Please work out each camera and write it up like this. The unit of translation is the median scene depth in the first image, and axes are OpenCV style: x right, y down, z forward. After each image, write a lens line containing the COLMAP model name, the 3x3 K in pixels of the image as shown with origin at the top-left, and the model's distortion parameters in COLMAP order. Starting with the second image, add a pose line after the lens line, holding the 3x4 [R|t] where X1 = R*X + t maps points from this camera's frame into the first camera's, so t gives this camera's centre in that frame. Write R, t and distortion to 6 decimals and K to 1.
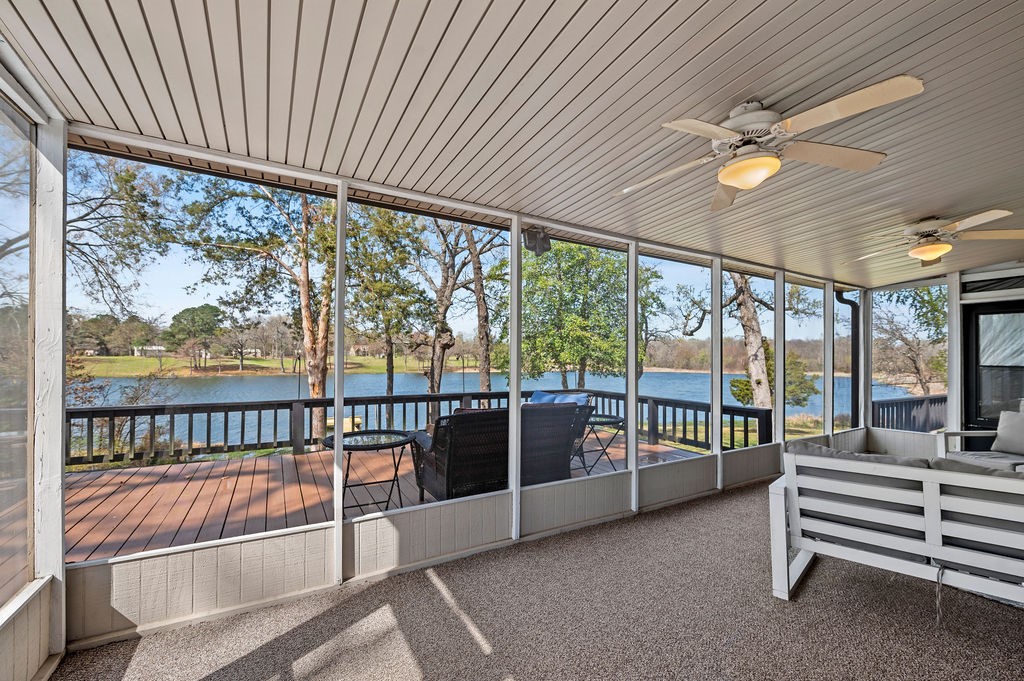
lens RADIAL K [[413.5, 0, 533.2], [0, 413.5, 361.9], [0, 0, 1]] dist [-0.007145, -0.000304]
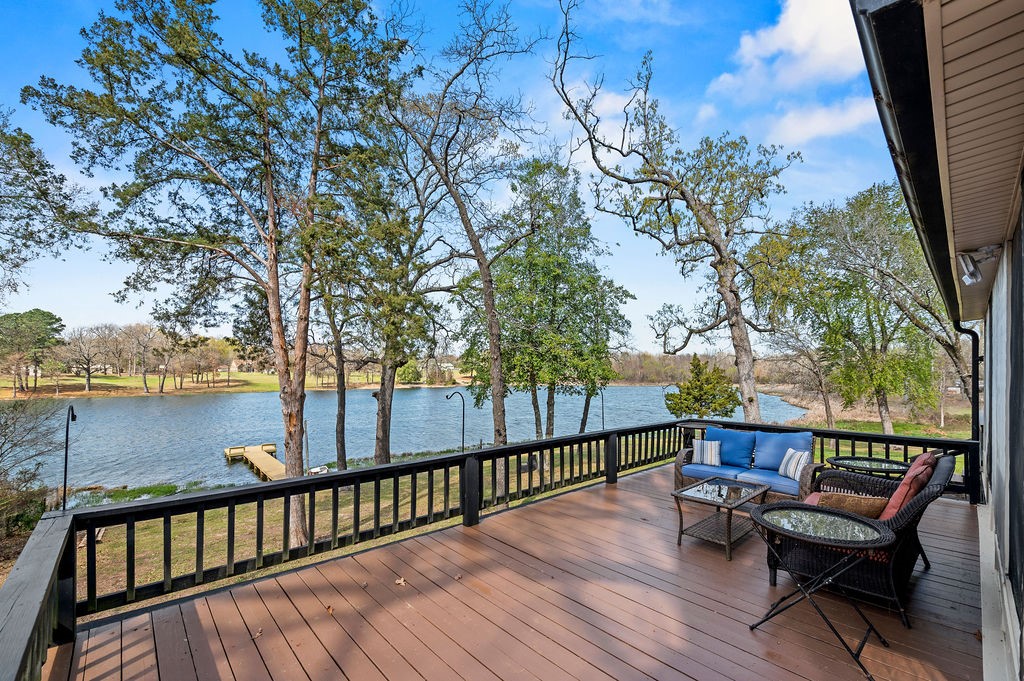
lens RADIAL K [[413.5, 0, 507.7], [0, 413.5, 376.5], [0, 0, 1]] dist [-0.007145, -0.000304]
pose [[0.978846, -0.010742, 0.204314, -0.242757], [0.009873, 0.999937, 0.005275, -0.019335], [-0.204358, -0.003146, 0.978891, 0.090665]]
